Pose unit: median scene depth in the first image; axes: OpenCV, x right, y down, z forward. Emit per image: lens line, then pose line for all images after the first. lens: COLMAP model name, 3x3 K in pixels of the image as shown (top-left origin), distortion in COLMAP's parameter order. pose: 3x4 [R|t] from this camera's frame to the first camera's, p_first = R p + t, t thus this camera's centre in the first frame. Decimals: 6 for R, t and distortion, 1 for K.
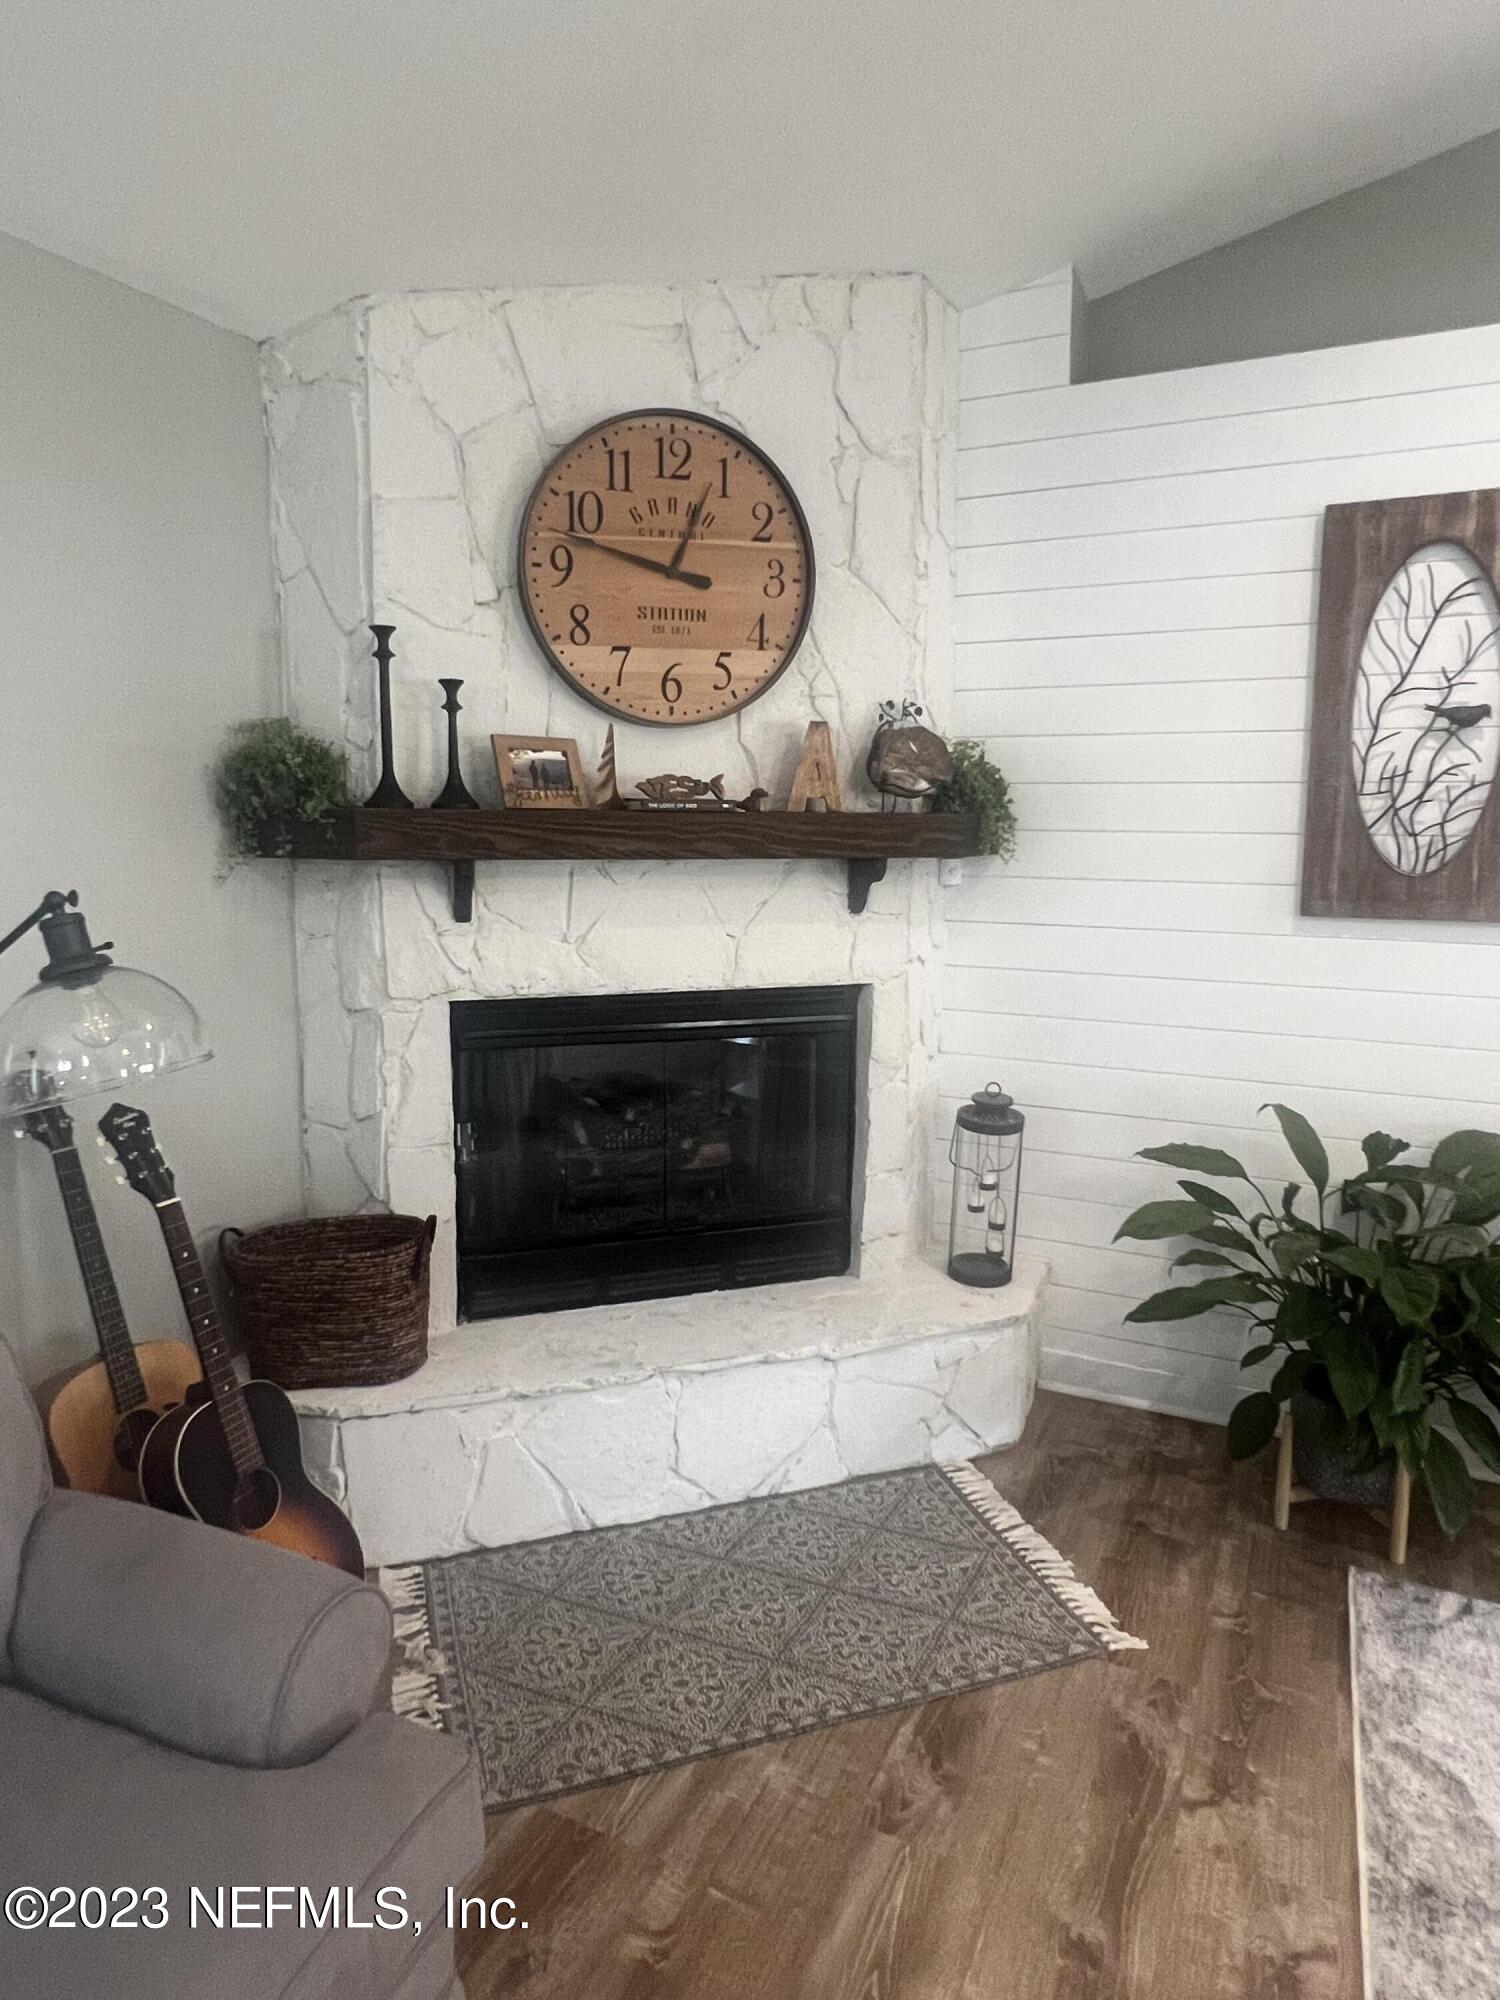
lens RADIAL K [[1221.3, 0, 738.9], [0, 1221.3, 977.2], [0, 0, 1]] dist [-0.002851, 0.000576]
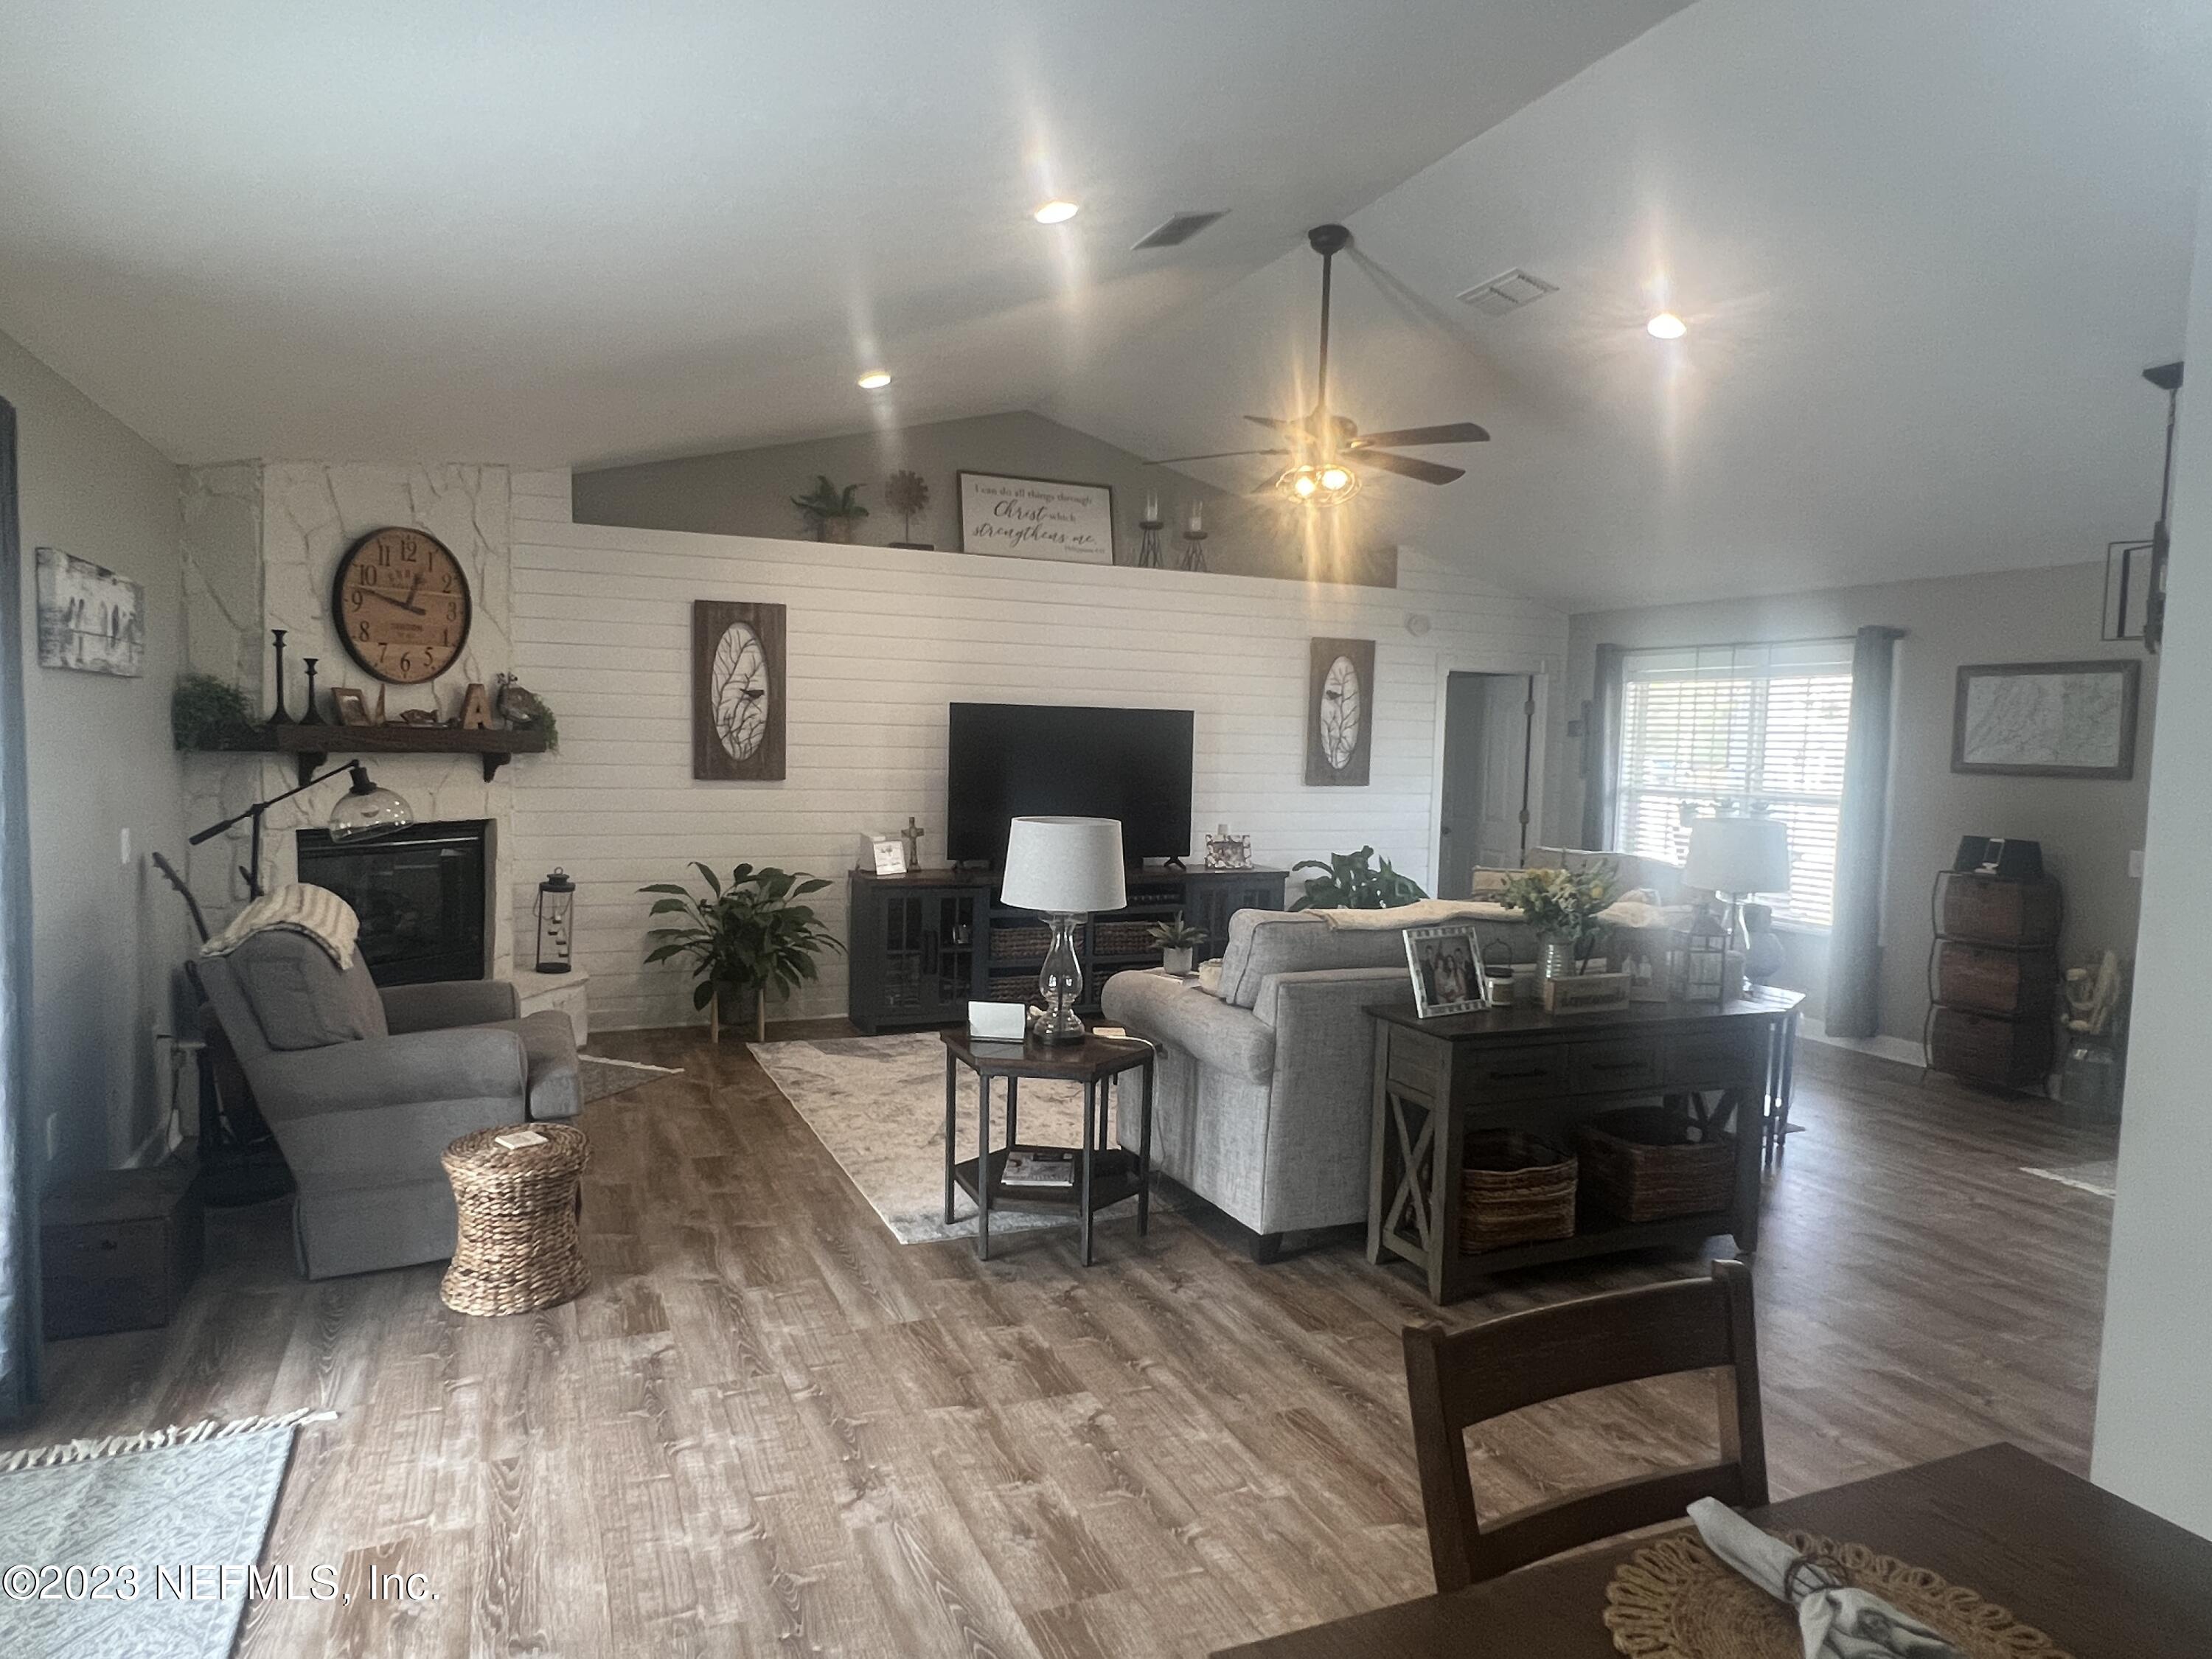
lens RADIAL K [[1350.8, 0, 1106.0], [0, 1350.8, 829.5], [0, 0, 1]] dist [-0.002851, 0.000576]
pose [[0.646099, -0.040648, 0.762170, -0.988302], [0.082176, 0.996481, -0.016517, 0.151240], [-0.758817, 0.073304, 0.647166, -1.217028]]
